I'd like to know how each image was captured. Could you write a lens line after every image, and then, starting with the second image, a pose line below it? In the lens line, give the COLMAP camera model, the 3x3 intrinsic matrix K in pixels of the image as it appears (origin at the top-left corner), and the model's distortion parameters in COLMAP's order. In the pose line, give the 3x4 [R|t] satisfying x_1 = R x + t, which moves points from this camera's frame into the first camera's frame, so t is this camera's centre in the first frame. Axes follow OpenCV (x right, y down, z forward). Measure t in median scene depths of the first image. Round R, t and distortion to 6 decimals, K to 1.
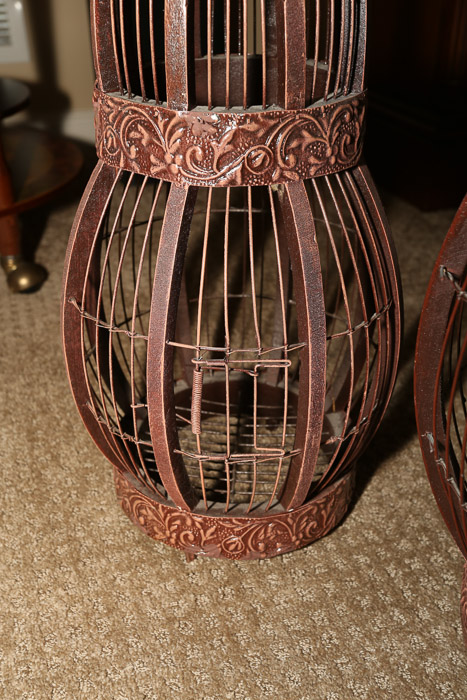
lens RADIAL K [[800.1, 0, 230.7], [0, 800.1, 345.8], [0, 0, 1]] dist [0.028696, 0.000000]
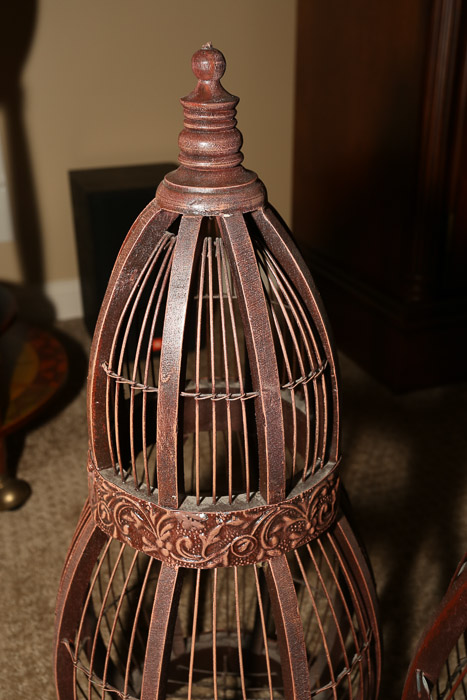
lens RADIAL K [[800.1, 0, 238.9], [0, 800.1, 350.3], [0, 0, 1]] dist [0.028696, 0.000000]
pose [[0.999179, -0.014352, 0.037888, -0.008305], [0.018527, 0.993506, -0.112261, -0.360512], [-0.036030, 0.112871, 0.992956, -0.094650]]
